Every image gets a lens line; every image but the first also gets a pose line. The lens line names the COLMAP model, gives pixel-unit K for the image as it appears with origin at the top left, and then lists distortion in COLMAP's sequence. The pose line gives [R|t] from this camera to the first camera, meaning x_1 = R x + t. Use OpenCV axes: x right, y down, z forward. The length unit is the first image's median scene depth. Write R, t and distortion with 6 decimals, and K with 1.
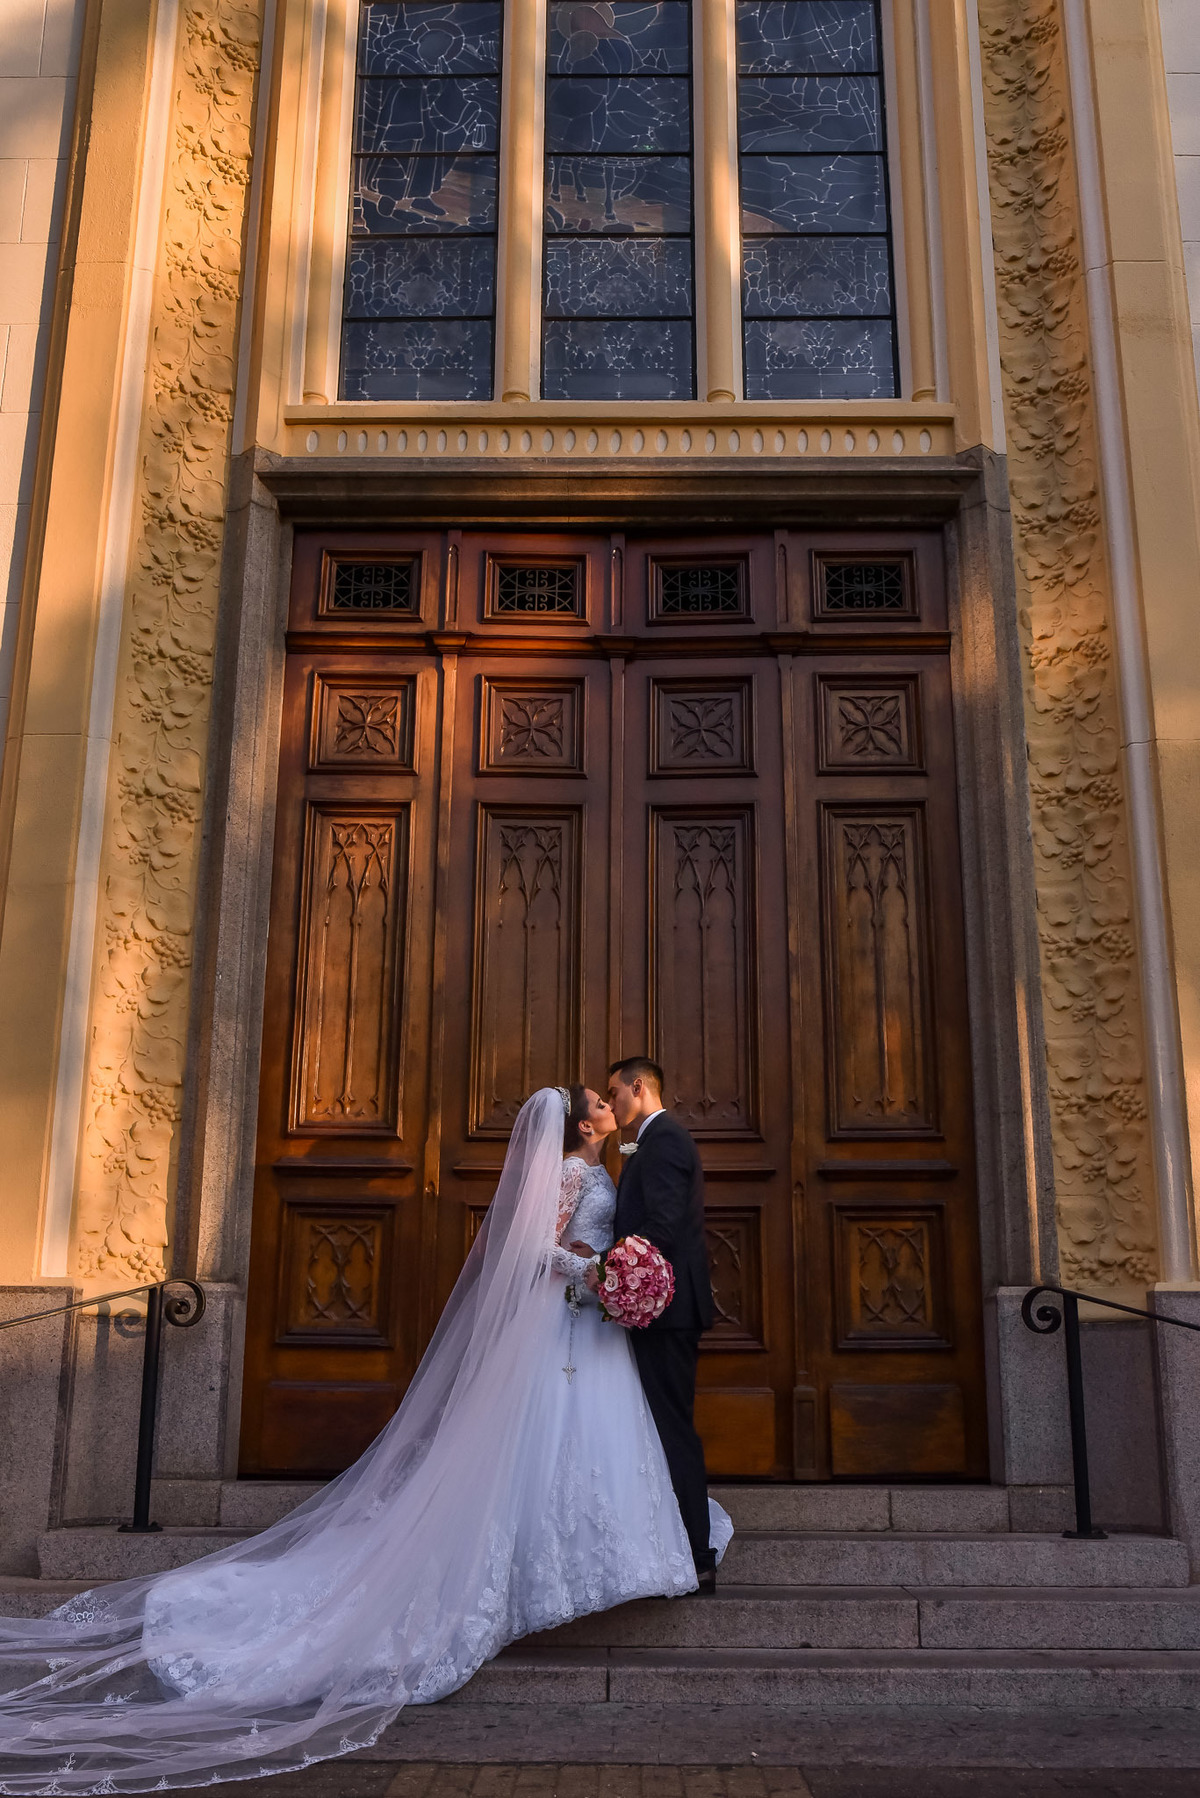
lens RADIAL K [[1817.1, 0, 600.0], [0, 1817.1, 899.0], [0, 0, 1]] dist [-0.074051, 0.115444]
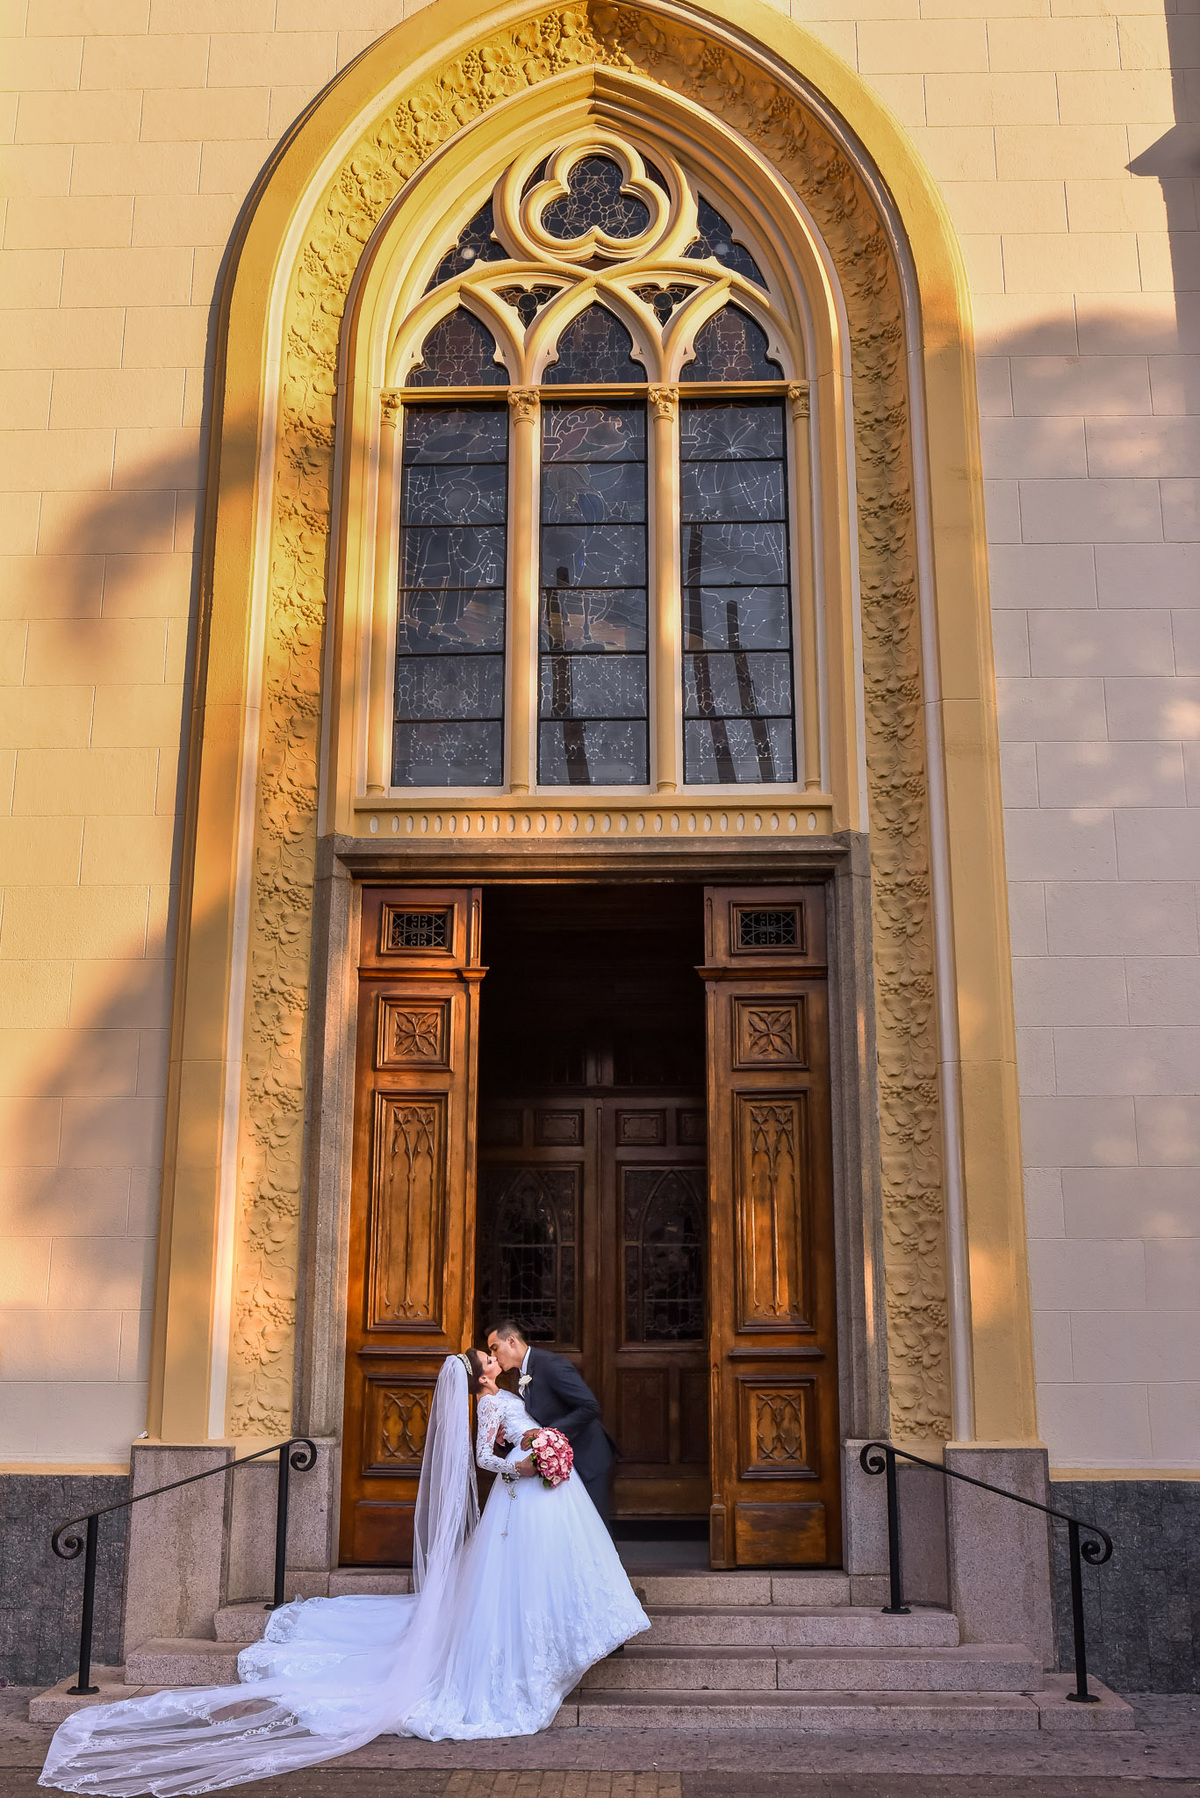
lens RADIAL K [[1817.1, 0, 600.0], [0, 1817.1, 899.0], [0, 0, 1]] dist [-0.074051, 0.115444]
pose [[0.999830, -0.008604, -0.016314, 0.042586], [0.009051, 0.999580, 0.027538, -0.258340], [0.016071, -0.027681, 0.999488, -0.451101]]
